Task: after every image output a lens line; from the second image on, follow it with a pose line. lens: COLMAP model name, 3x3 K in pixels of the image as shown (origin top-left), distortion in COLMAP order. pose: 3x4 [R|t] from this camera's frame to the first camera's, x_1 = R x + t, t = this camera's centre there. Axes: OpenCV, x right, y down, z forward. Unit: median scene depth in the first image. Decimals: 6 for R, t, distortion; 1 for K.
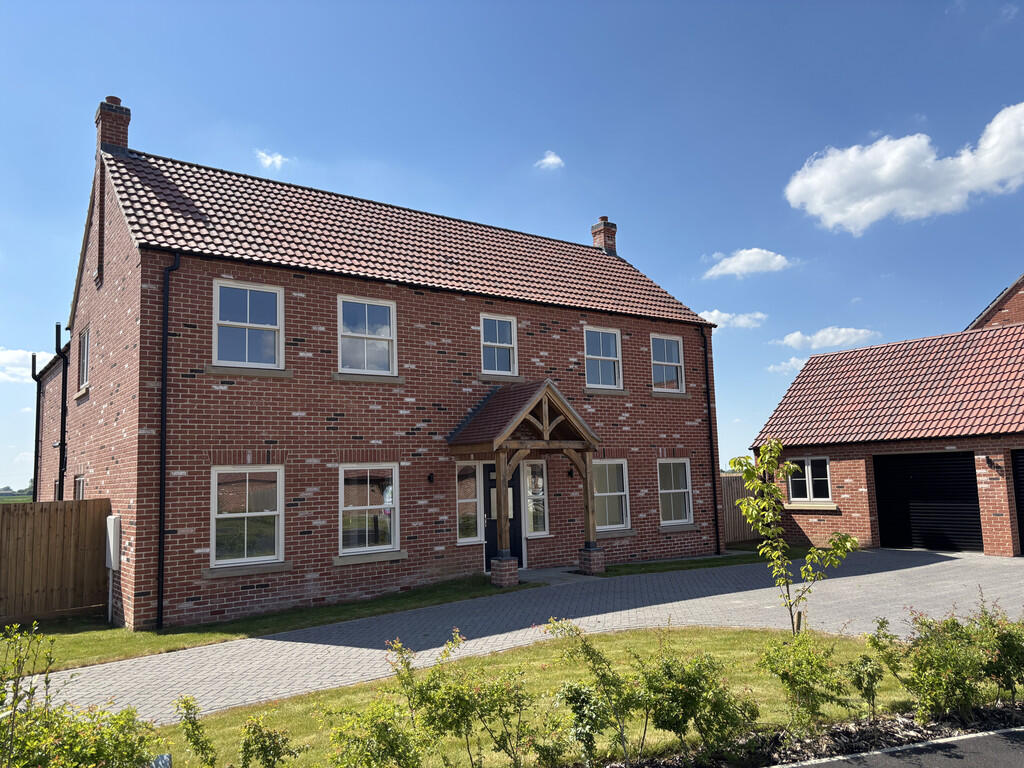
lens RADIAL K [[781.5, 0, 507.9], [0, 781.5, 380.9], [0, 0, 1]] dist [0.022468, -0.014262]
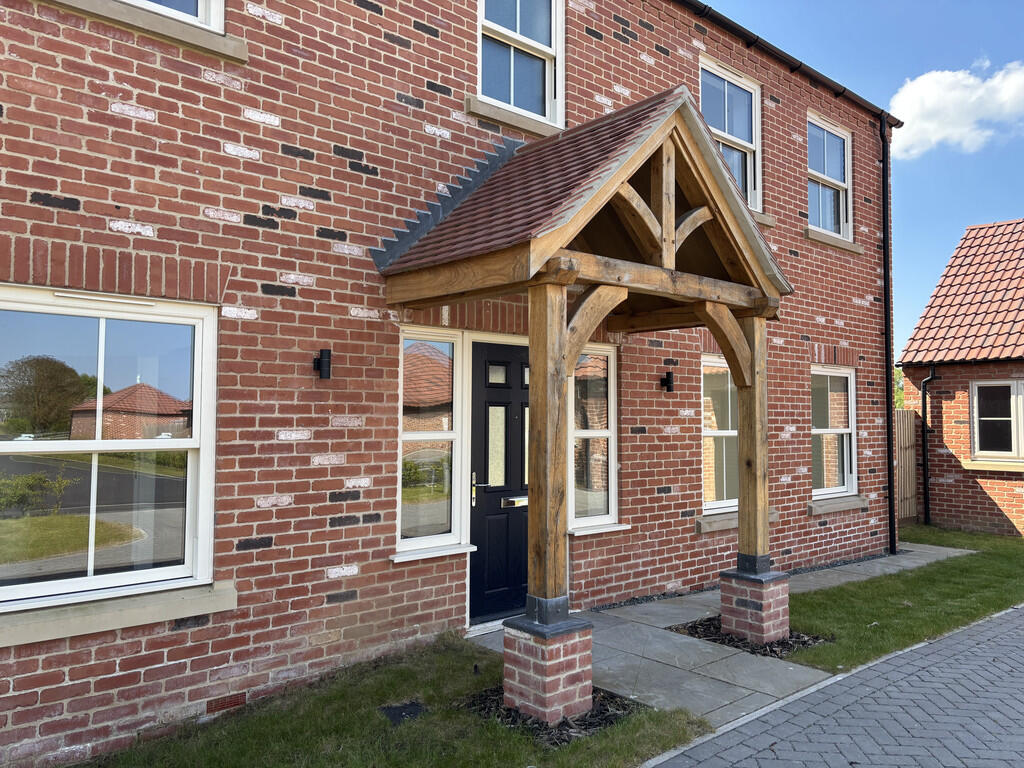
lens RADIAL K [[781.5, 0, 516.4], [0, 781.5, 386.5], [0, 0, 1]] dist [0.022468, -0.014262]
pose [[0.994981, 0.040274, 0.091599, -0.046300], [-0.047847, 0.995480, 0.082044, 0.101529], [-0.087881, -0.086015, 0.992410, 0.656430]]
